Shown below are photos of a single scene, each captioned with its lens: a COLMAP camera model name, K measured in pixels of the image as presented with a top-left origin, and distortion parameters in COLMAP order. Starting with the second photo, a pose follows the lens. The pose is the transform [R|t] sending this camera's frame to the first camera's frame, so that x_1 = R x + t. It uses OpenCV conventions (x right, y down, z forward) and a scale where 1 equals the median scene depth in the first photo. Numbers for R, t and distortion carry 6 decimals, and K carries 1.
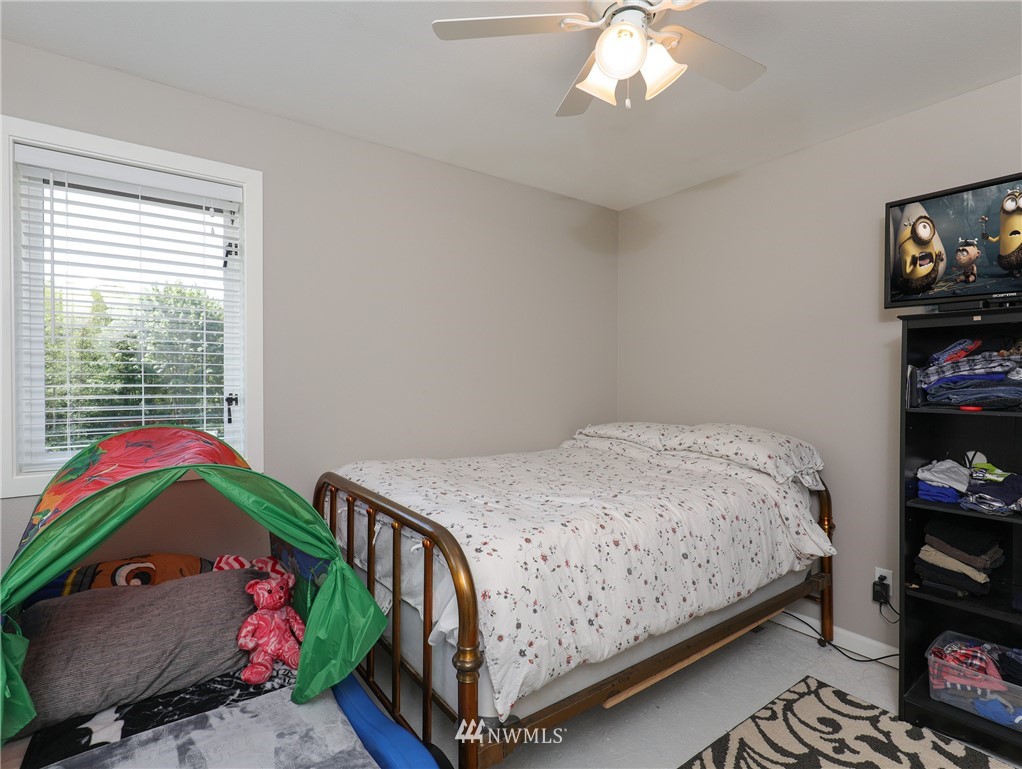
lens RADIAL K [[516.6, 0, 508.9], [0, 516.6, 378.5], [0, 0, 1]] dist [-0.006282, 0.002033]
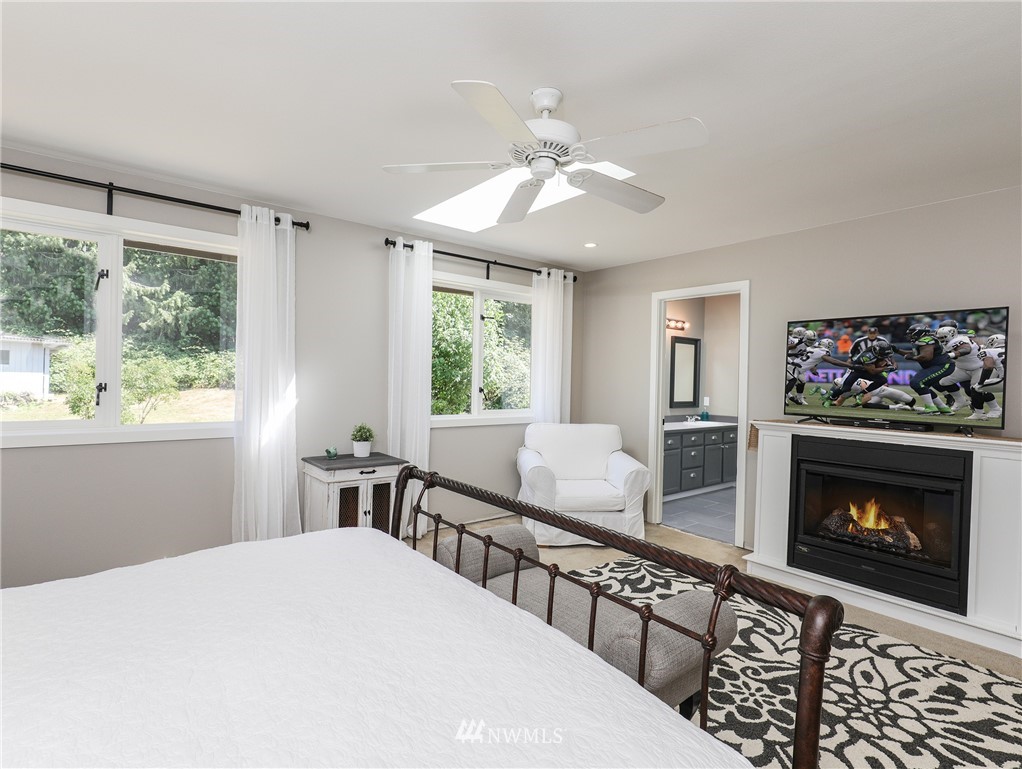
lens RADIAL K [[516.6, 0, 509.2], [0, 516.6, 384.0], [0, 0, 1]] dist [-0.006282, 0.002033]
pose [[0.054313, 0.019459, -0.998334, 1.787062], [-0.030657, 0.999371, 0.017812, 0.019457], [0.998053, 0.029638, 0.054875, -0.098481]]
